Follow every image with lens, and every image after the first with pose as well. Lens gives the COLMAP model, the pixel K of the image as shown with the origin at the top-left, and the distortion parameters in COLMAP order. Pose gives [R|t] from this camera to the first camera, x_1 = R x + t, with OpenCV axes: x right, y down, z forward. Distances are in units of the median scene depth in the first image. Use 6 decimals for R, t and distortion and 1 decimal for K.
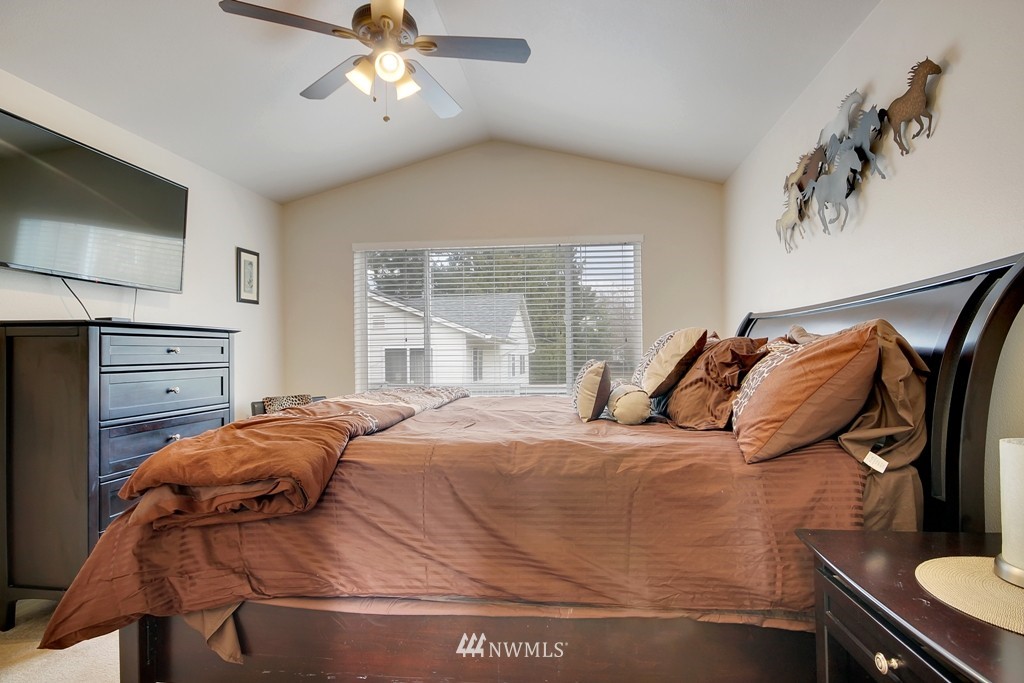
lens RADIAL K [[524.9, 0, 516.6], [0, 524.9, 345.3], [0, 0, 1]] dist [-0.002200, 0.000153]
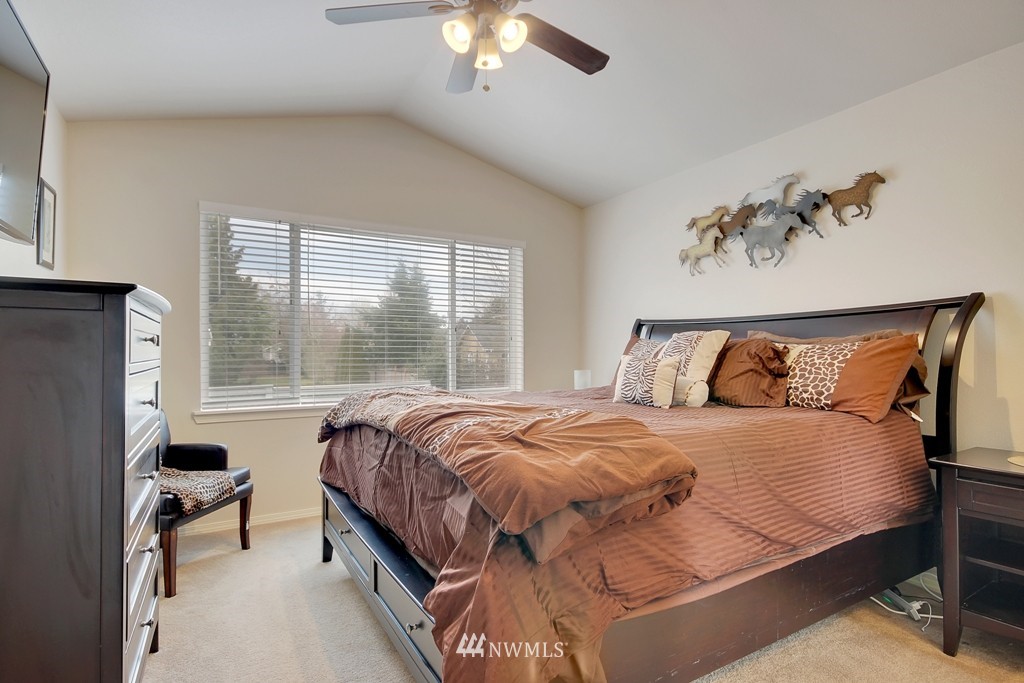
lens RADIAL K [[524.9, 0, 514.3], [0, 524.9, 344.1], [0, 0, 1]] dist [-0.002200, 0.000153]
pose [[0.800366, 0.014895, 0.599326, -0.953953], [-0.015301, 0.999873, -0.004416, 0.015594], [-0.599316, -0.005636, 0.800493, 0.309299]]
